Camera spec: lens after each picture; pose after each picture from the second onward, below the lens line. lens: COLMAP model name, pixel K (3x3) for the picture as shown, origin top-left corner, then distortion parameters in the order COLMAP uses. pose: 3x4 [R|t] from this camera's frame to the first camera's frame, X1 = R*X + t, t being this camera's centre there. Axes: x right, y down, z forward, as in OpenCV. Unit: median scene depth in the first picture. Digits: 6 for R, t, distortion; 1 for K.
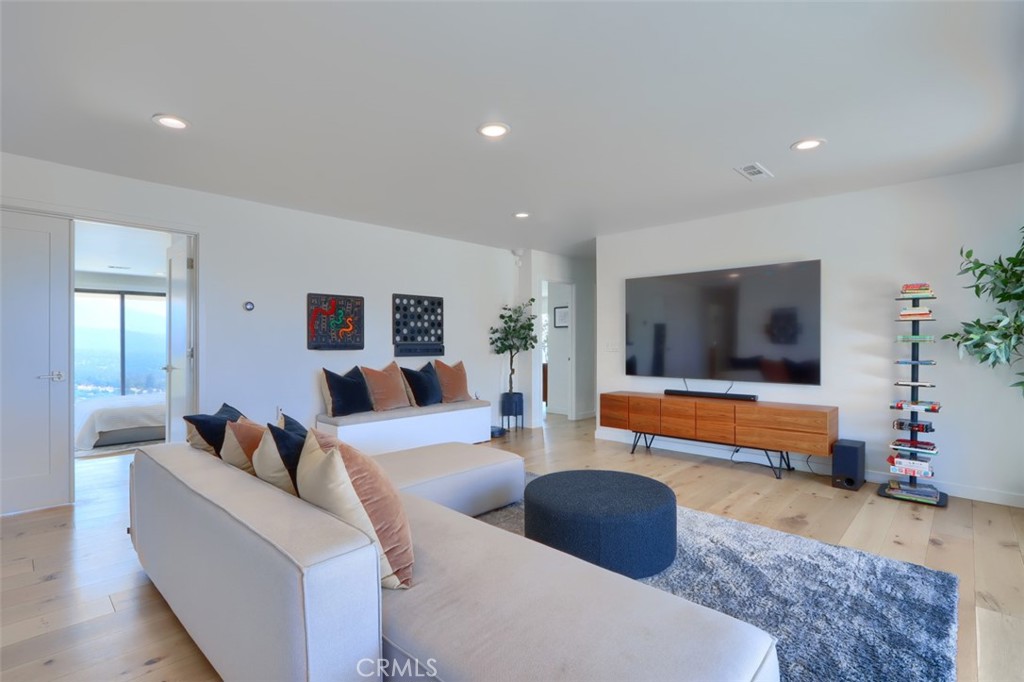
lens RADIAL K [[482.3, 0, 510.4], [0, 482.3, 337.5], [0, 0, 1]] dist [-0.000279, -0.000019]
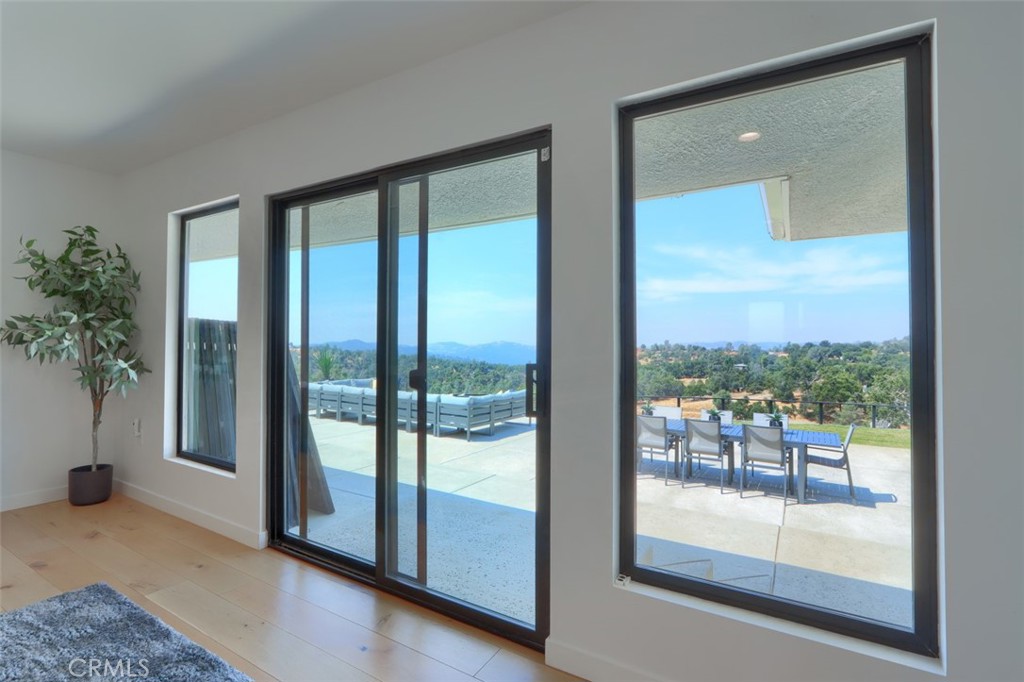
lens RADIAL K [[482.3, 0, 510.4], [0, 482.3, 337.5], [0, 0, 1]] dist [-0.000279, -0.000019]
pose [[-0.179951, -0.000613, 0.983675, -0.183009], [-0.017708, 0.999840, -0.002616, -0.010252], [-0.983516, -0.017890, -0.179933, 0.387935]]
